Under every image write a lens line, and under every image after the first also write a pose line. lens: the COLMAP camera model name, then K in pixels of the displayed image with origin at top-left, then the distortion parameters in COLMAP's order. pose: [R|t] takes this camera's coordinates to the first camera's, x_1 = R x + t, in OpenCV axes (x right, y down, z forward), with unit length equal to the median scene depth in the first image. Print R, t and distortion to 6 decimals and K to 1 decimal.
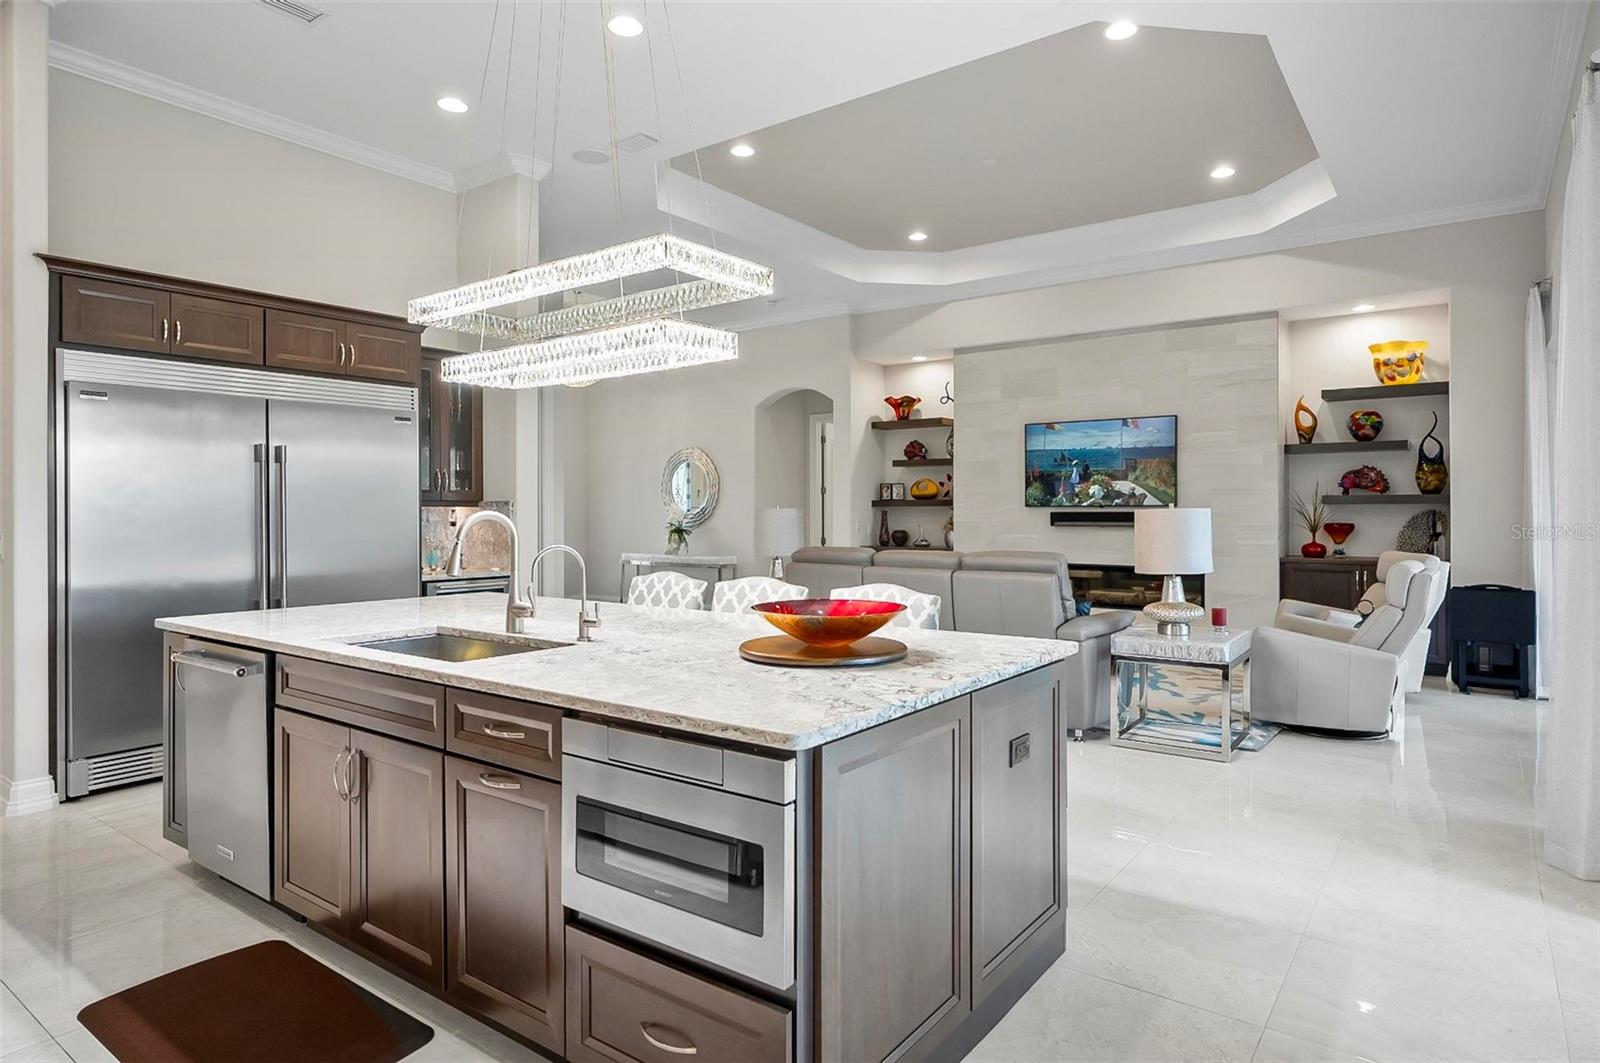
lens RADIAL K [[904.6, 0, 801.8], [0, 904.6, 517.4], [0, 0, 1]] dist [0.001905, 0.001392]
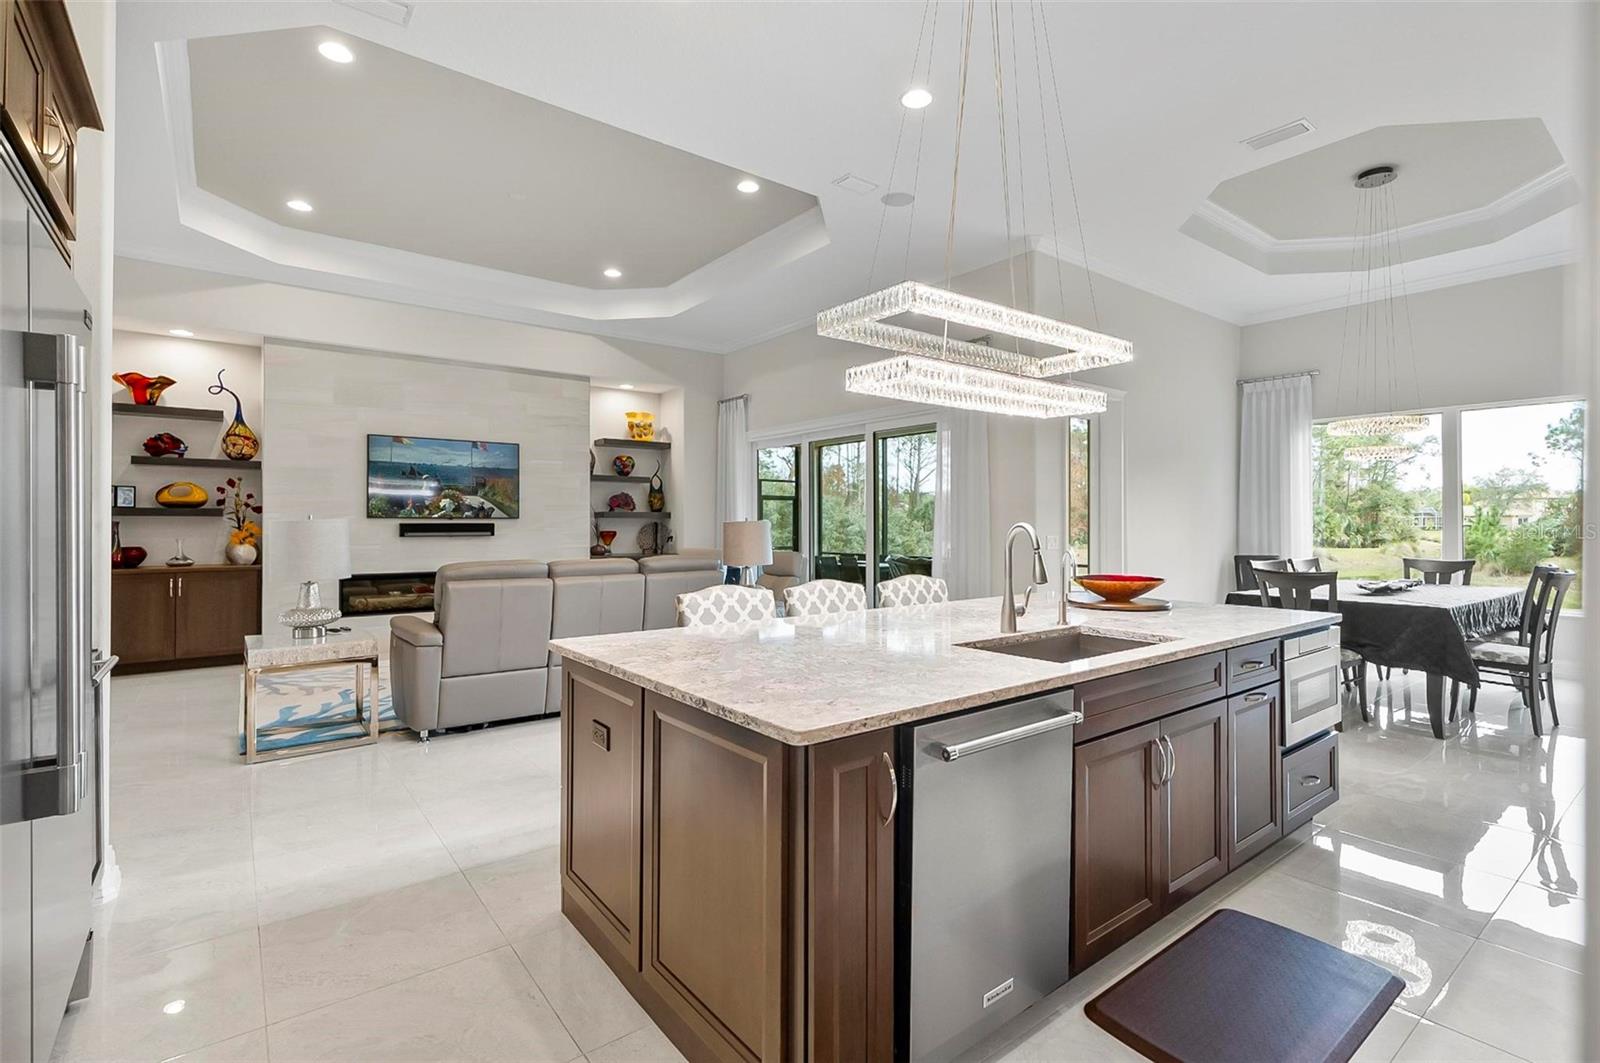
lens RADIAL K [[754.6, 0, 798.5], [0, 754.6, 522.6], [0, 0, 1]] dist [0.002382, 0.000245]
pose [[0.270024, 0.000879, 0.962853, -0.461748], [0.005606, 0.999981, -0.002485, -0.002288], [-0.962837, 0.006069, 0.270014, 0.361520]]
